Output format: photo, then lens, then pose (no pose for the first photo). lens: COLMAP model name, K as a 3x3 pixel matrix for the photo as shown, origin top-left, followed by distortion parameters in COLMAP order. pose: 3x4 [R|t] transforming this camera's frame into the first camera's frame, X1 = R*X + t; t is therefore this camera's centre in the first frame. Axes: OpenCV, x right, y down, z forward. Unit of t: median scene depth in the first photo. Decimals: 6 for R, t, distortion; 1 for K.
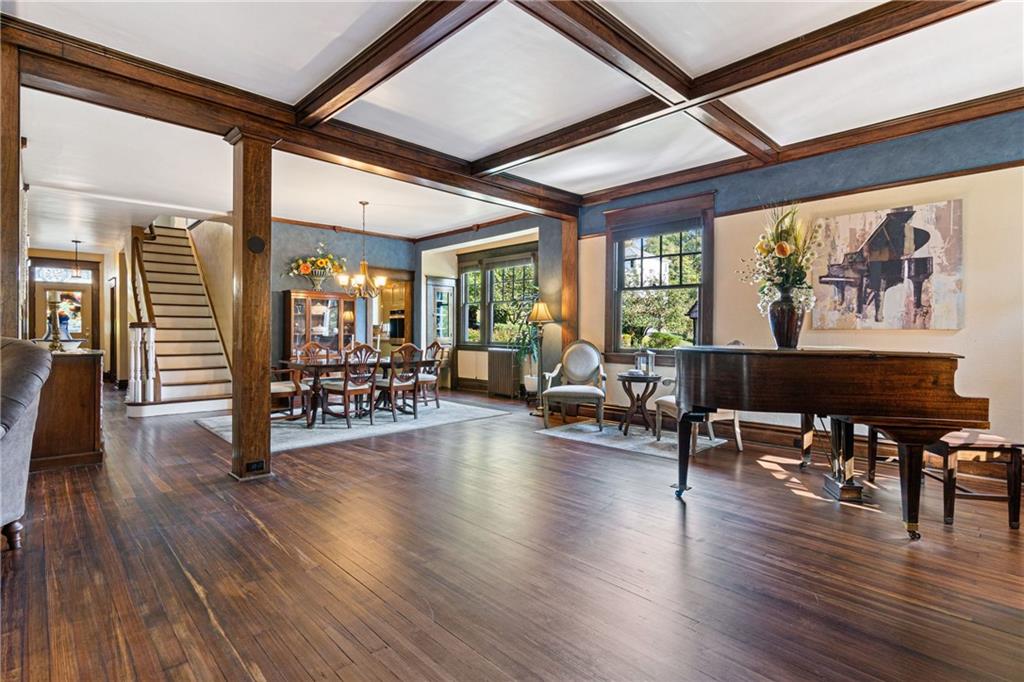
lens RADIAL K [[492.6, 0, 510.8], [0, 492.6, 334.5], [0, 0, 1]] dist [-0.000292, 0.000821]
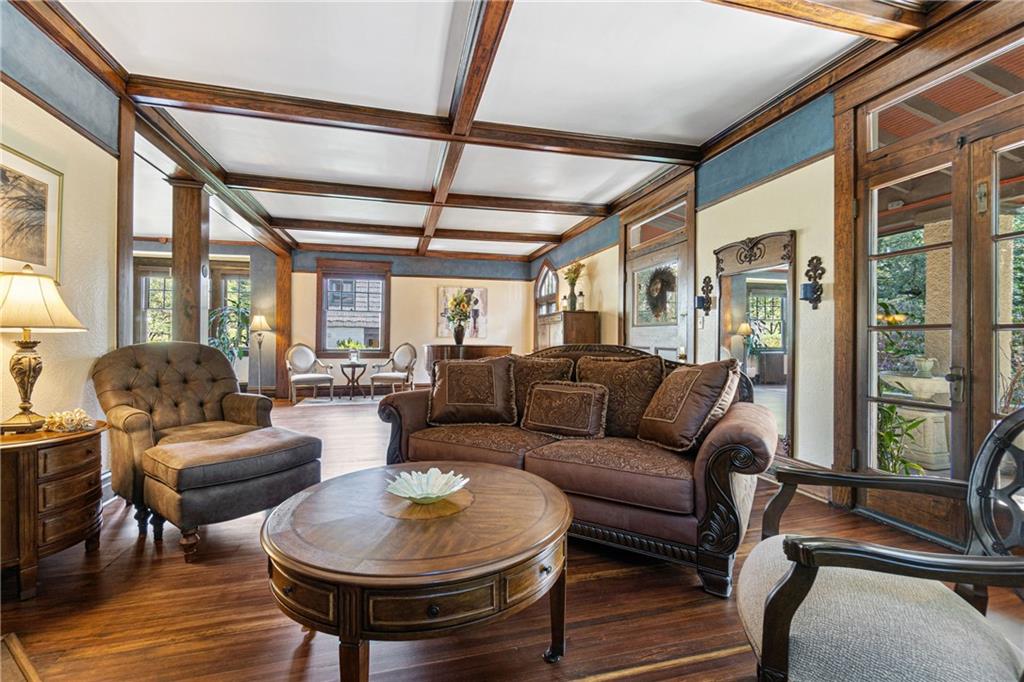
lens RADIAL K [[440.9, 0, 510.4], [0, 440.9, 339.8], [0, 0, 1]] dist [-0.005260, -0.000332]
pose [[0.491751, 0.004441, 0.870725, -0.651275], [0.001893, 0.999979, -0.006169, 0.009428], [-0.870734, 0.004682, 0.491732, -0.165428]]
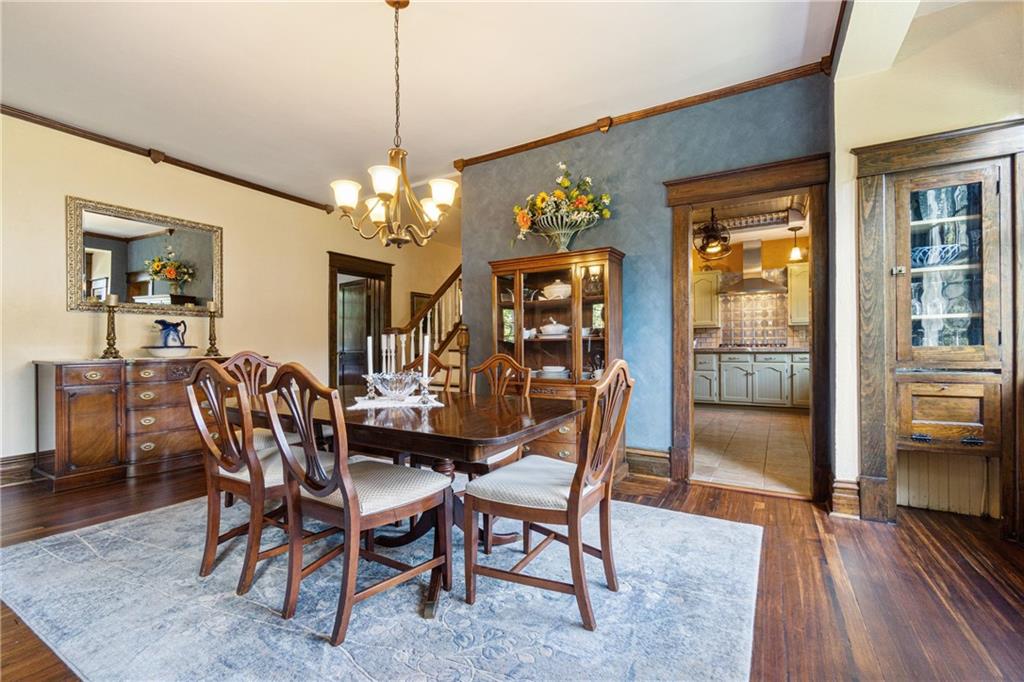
lens RADIAL K [[440.9, 0, 513.4], [0, 440.9, 343.9], [0, 0, 1]] dist [-0.005260, -0.000332]
pose [[0.262075, -0.003996, -0.965039, 0.056657], [-0.004829, 0.999973, -0.005452, 0.007550], [0.965035, 0.006089, 0.262049, 1.014615]]
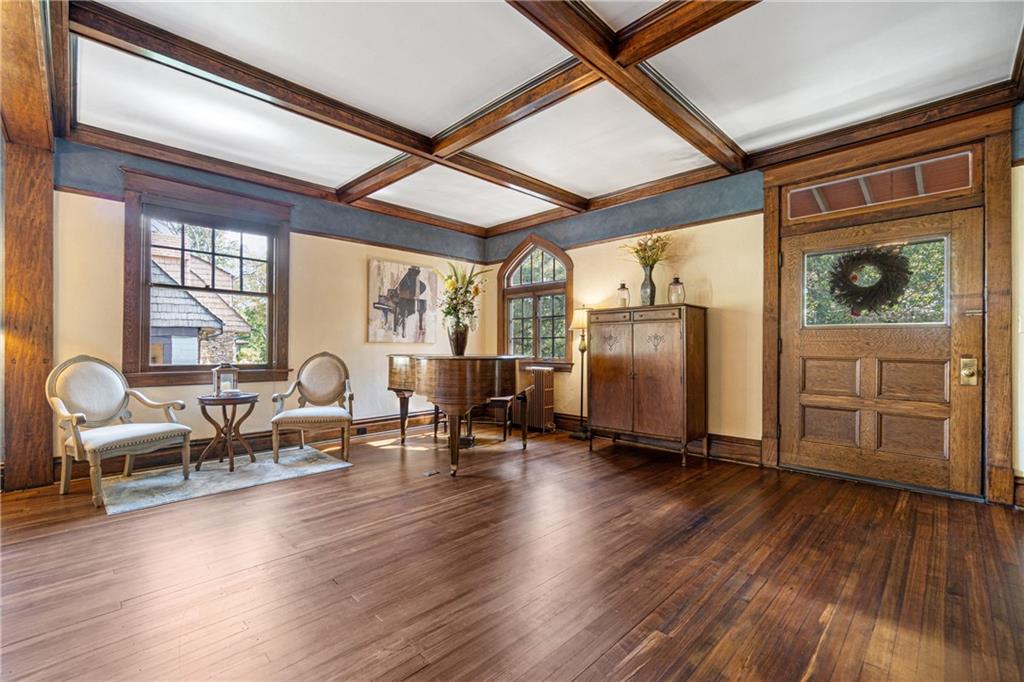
lens RADIAL K [[440.9, 0, 509.7], [0, 440.9, 345.0], [0, 0, 1]] dist [-0.005260, -0.000332]
pose [[-0.010149, 0.000246, 0.999948, -0.401403], [0.002972, 0.999996, -0.000216, -0.001443], [-0.999944, 0.002970, -0.010150, 0.447979]]
